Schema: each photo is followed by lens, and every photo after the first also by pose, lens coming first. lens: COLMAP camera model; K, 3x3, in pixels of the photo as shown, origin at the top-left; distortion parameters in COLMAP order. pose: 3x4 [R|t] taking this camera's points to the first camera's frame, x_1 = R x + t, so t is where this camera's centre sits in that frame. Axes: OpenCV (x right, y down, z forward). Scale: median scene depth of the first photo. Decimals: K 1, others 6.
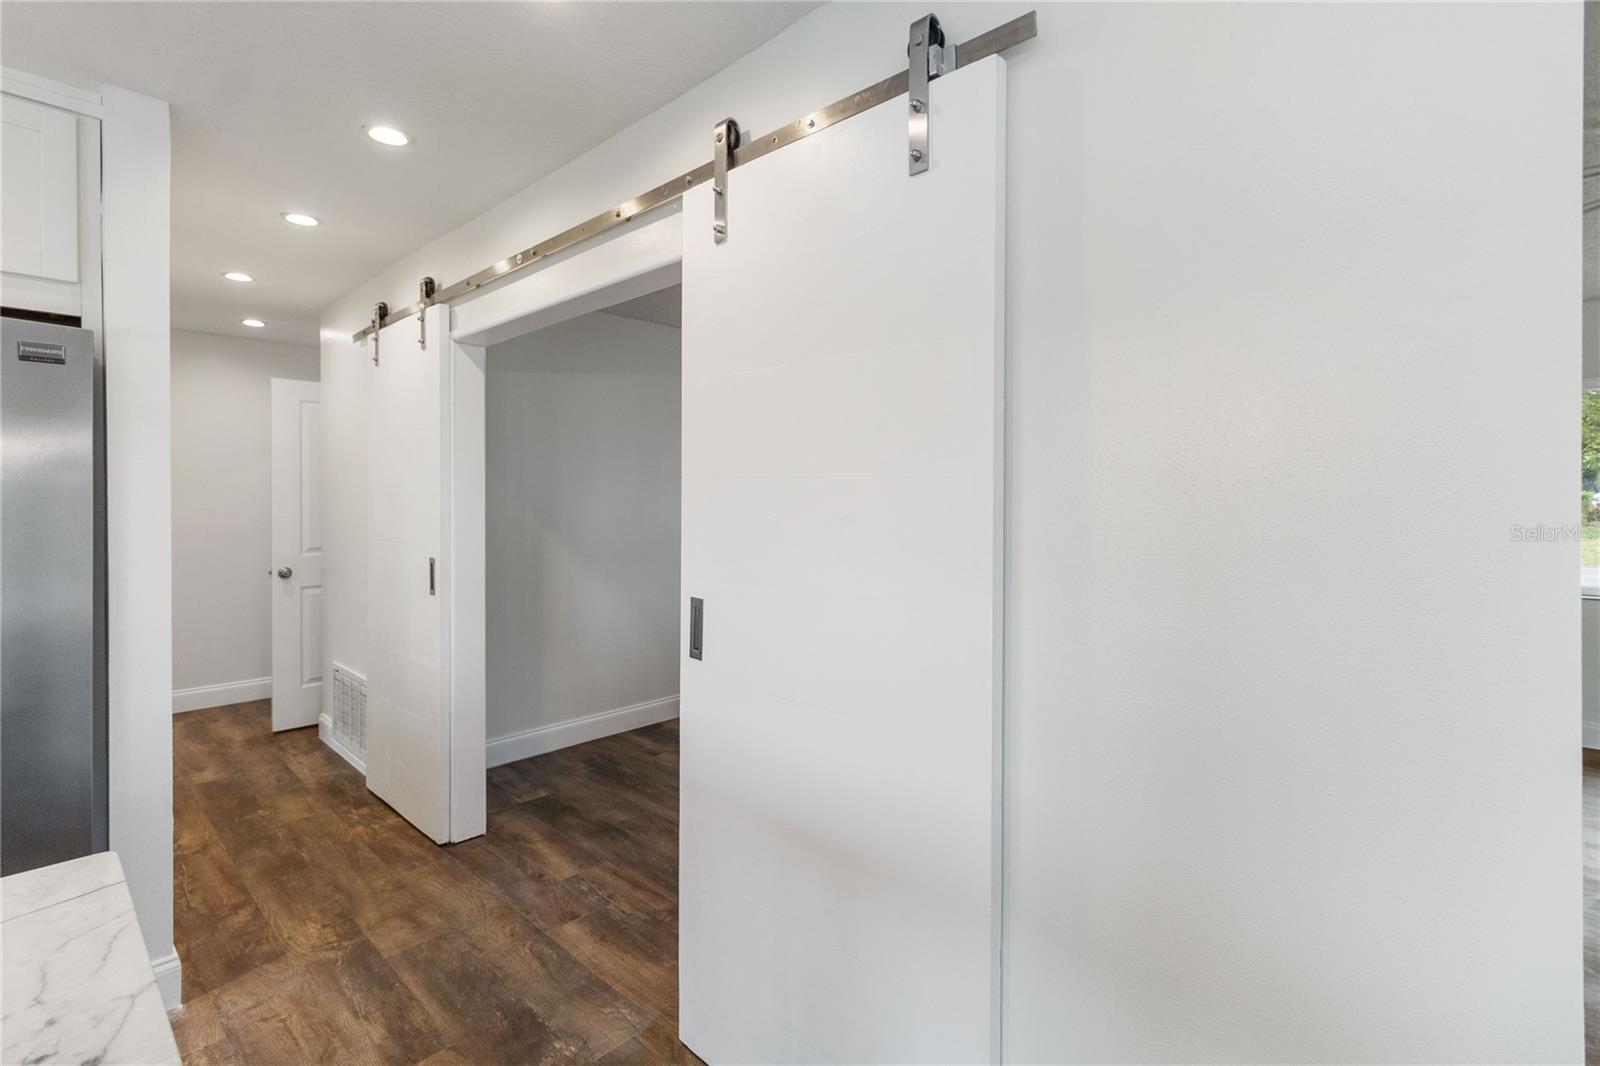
lens RADIAL K [[743.1, 0, 812.8], [0, 743.1, 507.5], [0, 0, 1]] dist [0.000806, 0.000909]
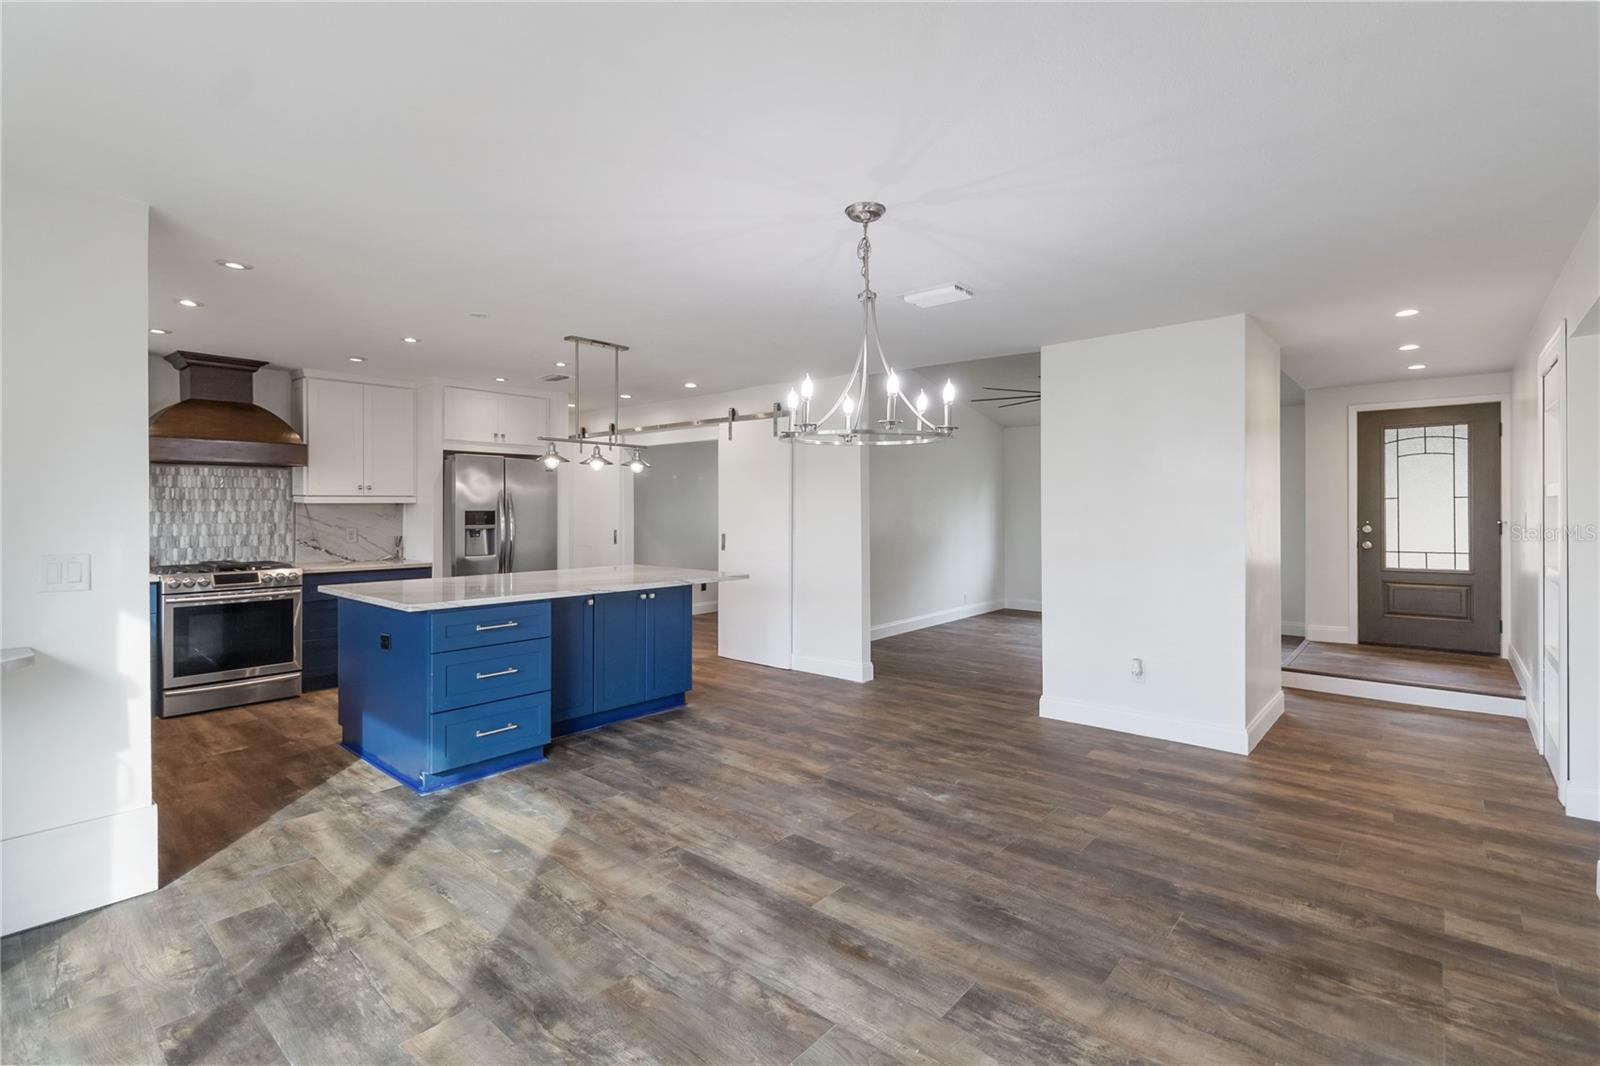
lens RADIAL K [[734.9, 0, 813.2], [0, 734.9, 509.7], [0, 0, 1]] dist [0.001365, 0.000697]
pose [[0.999159, -0.002500, 0.040934, 0.117620], [0.002980, 0.999927, -0.011675, 0.037311], [-0.040902, 0.011788, 0.999094, -2.233304]]
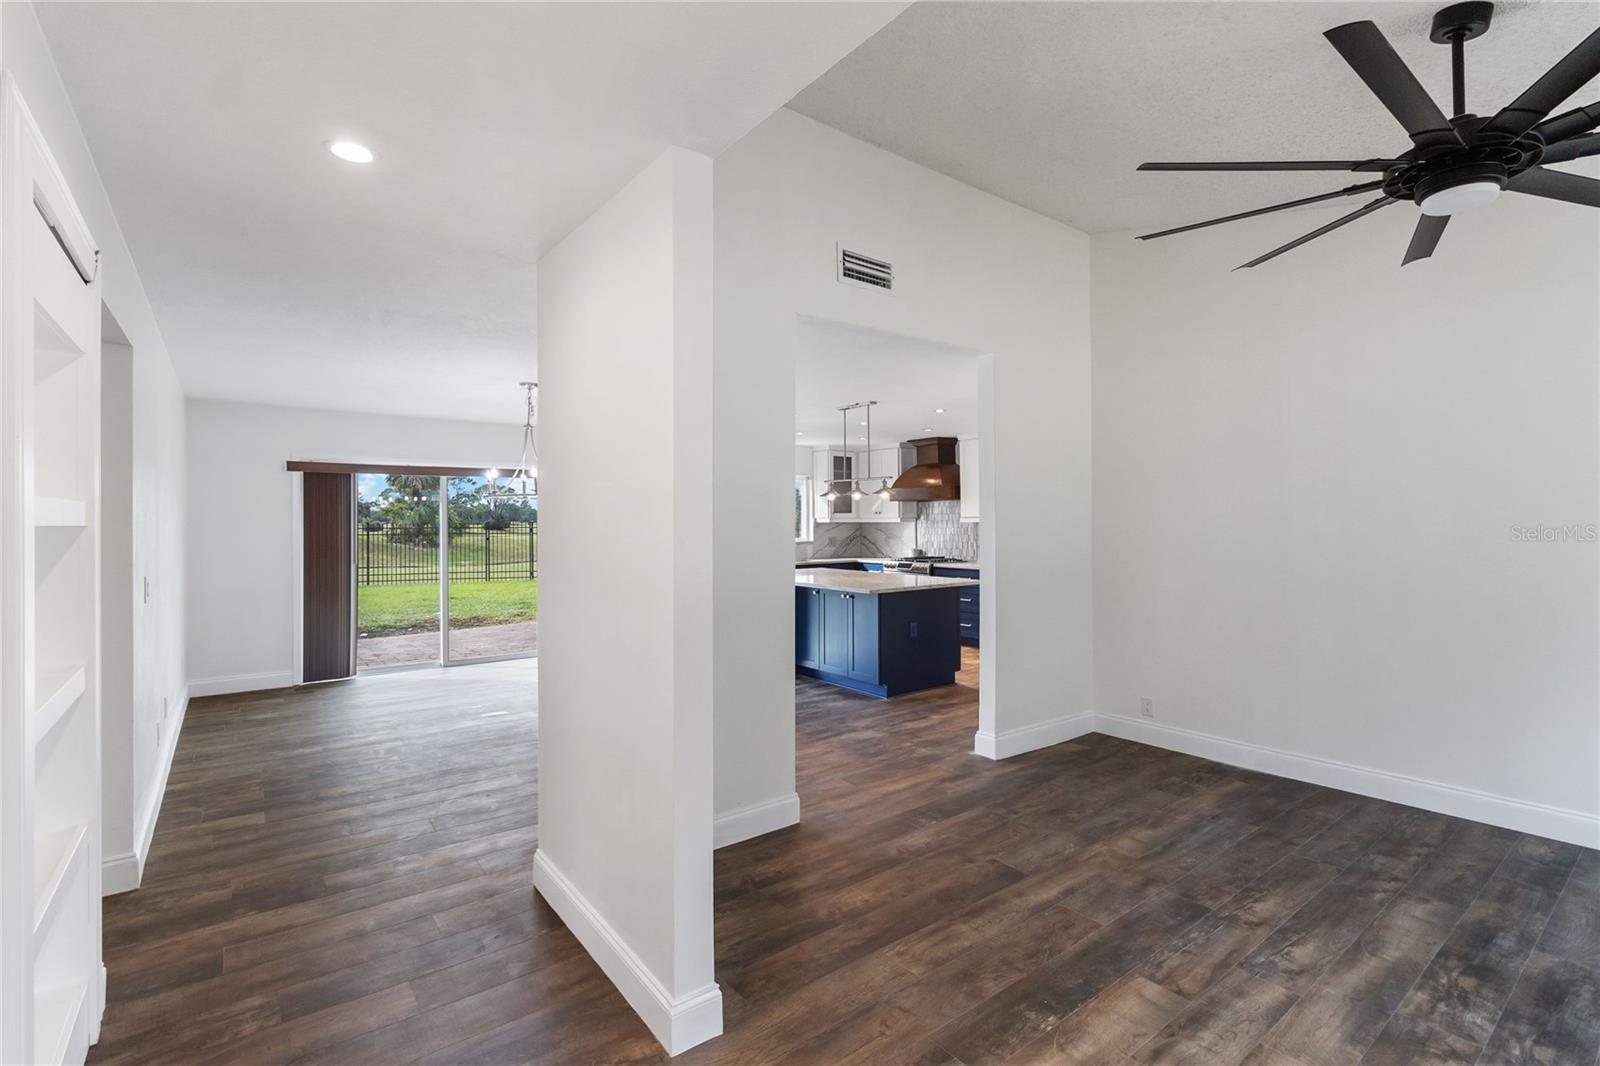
lens RADIAL K [[736.7, 0, 814.0], [0, 736.7, 523.3], [0, 0, 1]] dist [-0.000451, 0.000001]
pose [[-0.162425, 0.000297, -0.986721, 2.486522], [-0.007081, 0.999974, 0.001467, -0.016568], [0.986695, 0.007225, -0.162419, 0.265101]]
